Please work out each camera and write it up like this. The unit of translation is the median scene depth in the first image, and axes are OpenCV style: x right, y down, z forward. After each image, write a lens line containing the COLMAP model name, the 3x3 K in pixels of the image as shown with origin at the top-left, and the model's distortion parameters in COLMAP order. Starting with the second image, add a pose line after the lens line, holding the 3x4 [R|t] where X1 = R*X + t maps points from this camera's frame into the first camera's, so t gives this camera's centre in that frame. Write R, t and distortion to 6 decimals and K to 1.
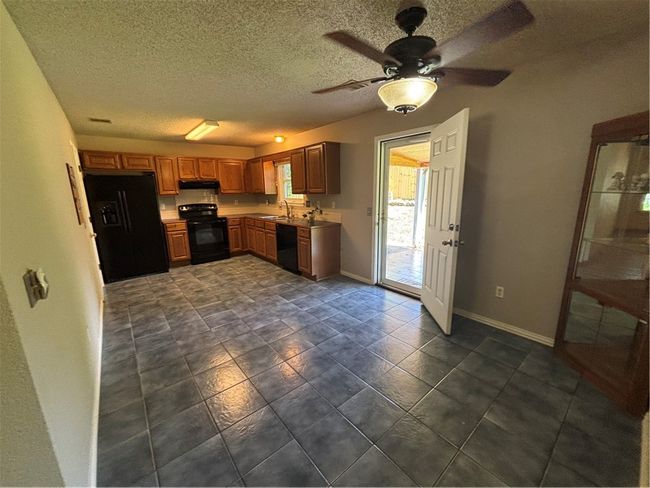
lens RADIAL K [[262.2, 0, 325.8], [0, 262.2, 244.7], [0, 0, 1]] dist [0.001003, 0.000018]
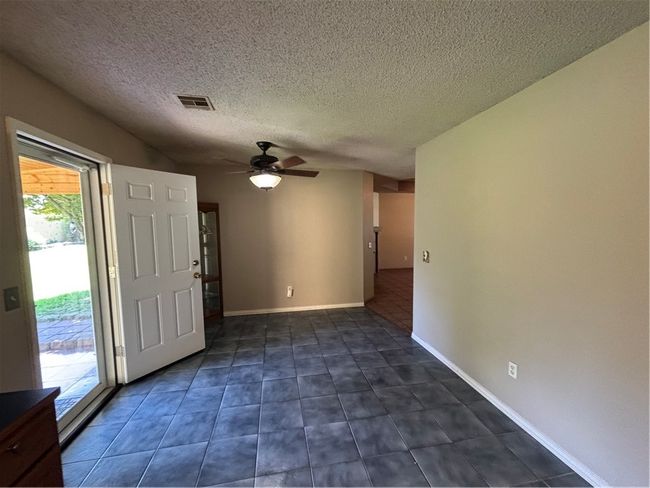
lens RADIAL K [[262.2, 0, 325.7], [0, 262.2, 245.3], [0, 0, 1]] dist [0.001003, 0.000018]
pose [[-0.880464, -0.004637, 0.474091, -0.556198], [0.129929, 0.959310, 0.250683, -0.319902], [-0.455963, 0.282315, -0.844036, 1.472962]]
